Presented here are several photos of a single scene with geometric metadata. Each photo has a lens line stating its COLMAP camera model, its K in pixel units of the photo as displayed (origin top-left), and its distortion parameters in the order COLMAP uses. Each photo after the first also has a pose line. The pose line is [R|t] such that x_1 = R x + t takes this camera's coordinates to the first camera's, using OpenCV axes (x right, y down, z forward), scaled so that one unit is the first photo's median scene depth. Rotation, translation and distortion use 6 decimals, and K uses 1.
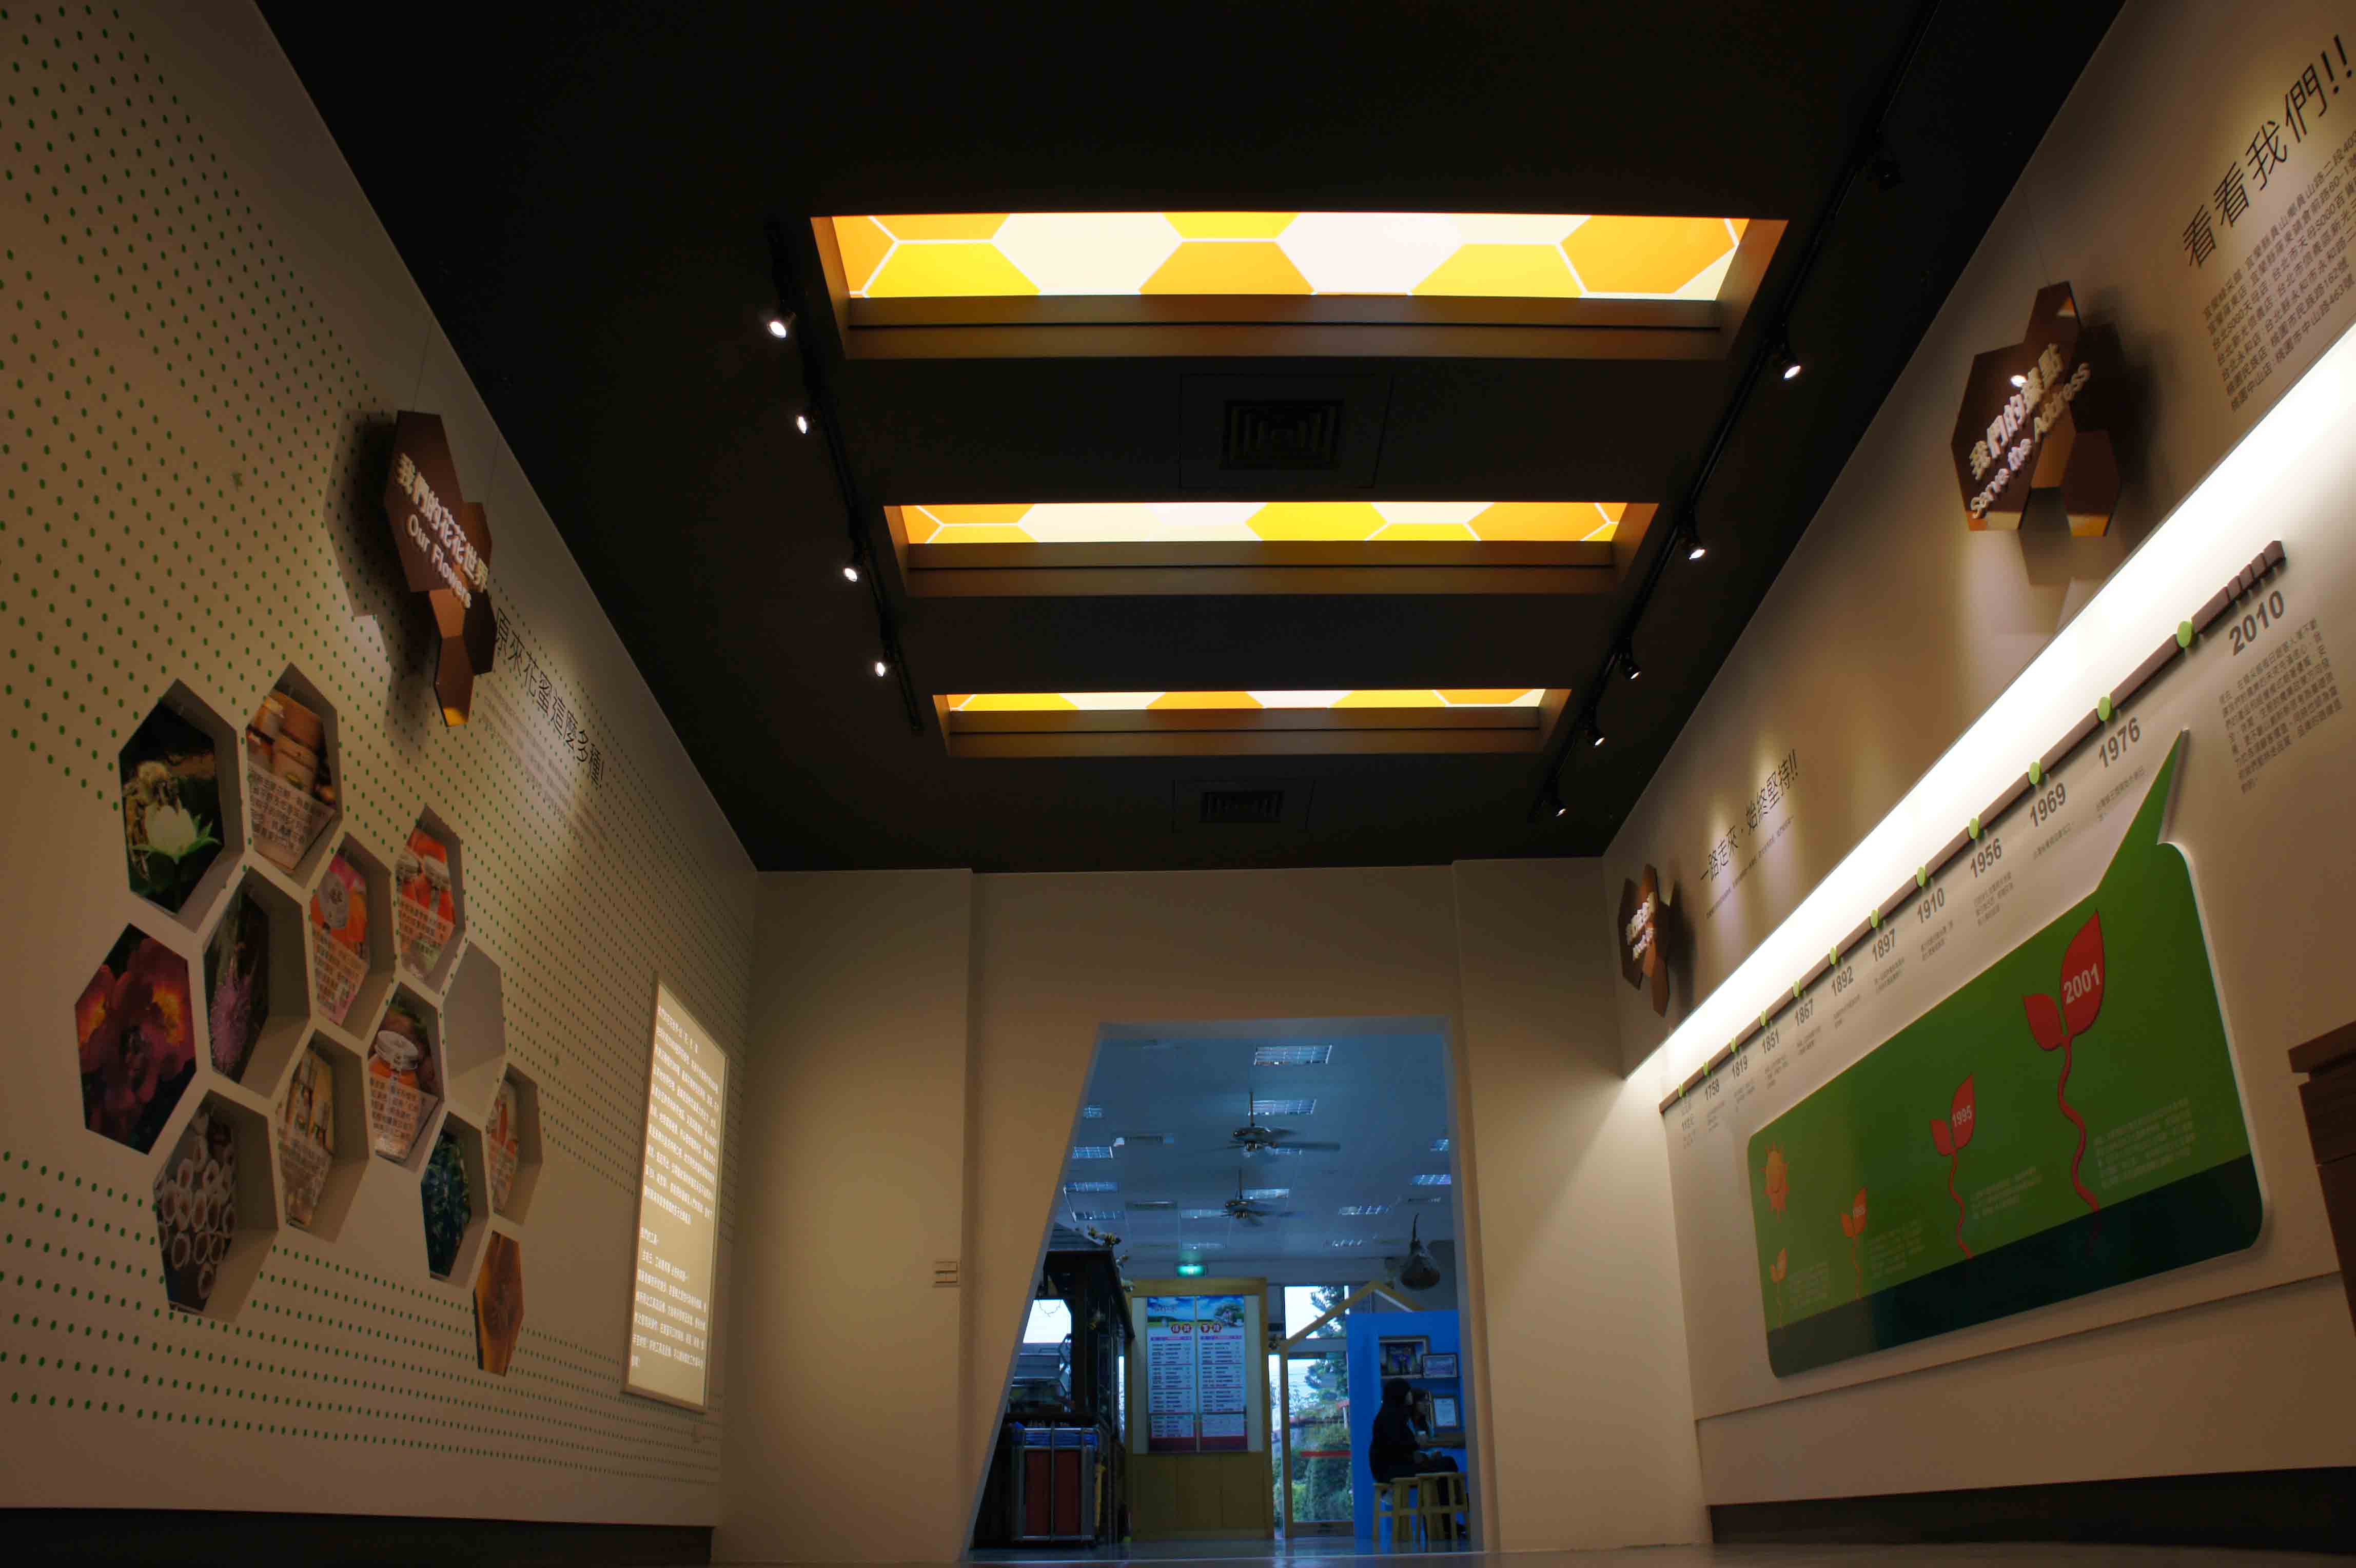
lens RADIAL K [[1848.9, 0, 1178.0], [0, 1848.9, 784.0], [0, 0, 1]] dist [-0.185222, 0.128597]
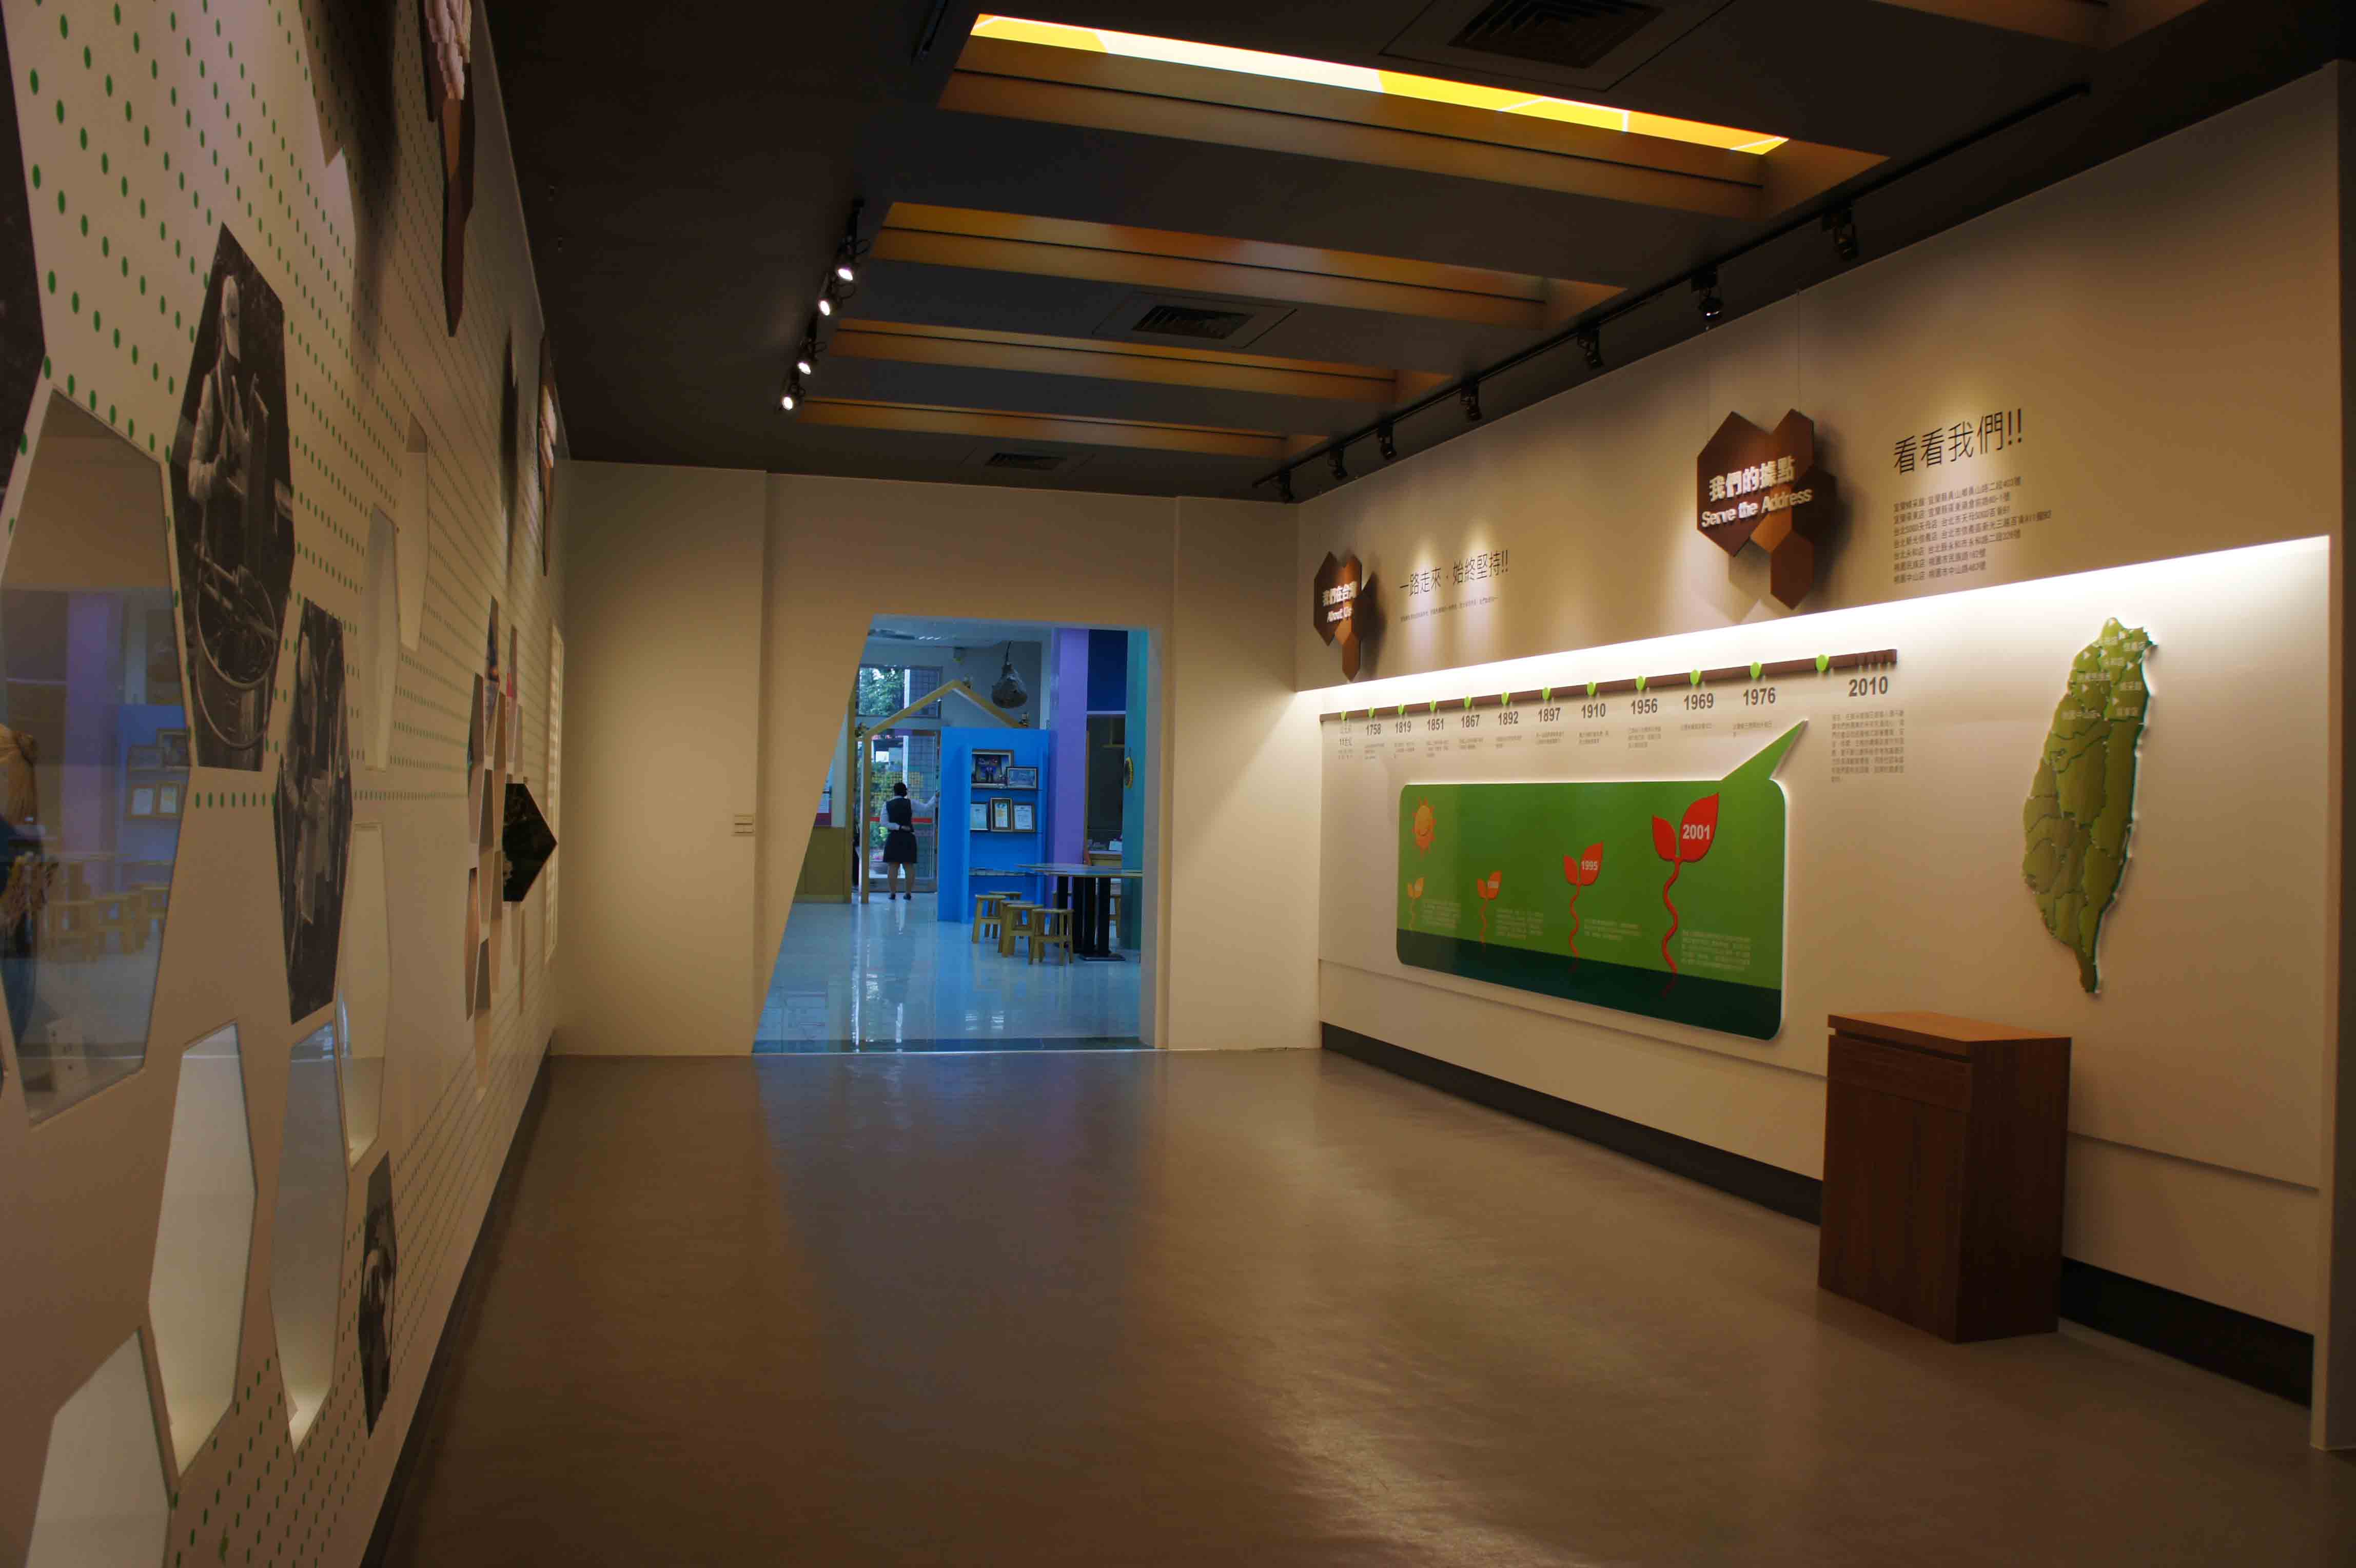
lens RADIAL K [[1848.9, 0, 1178.0], [0, 1848.9, 784.0], [0, 0, 1]] dist [-0.185222, 0.128597]
pose [[0.960274, 0.039407, 0.276262, -0.220306], [-0.139525, 0.925156, 0.353015, -0.264134], [-0.241674, -0.377537, 0.893901, -0.168080]]
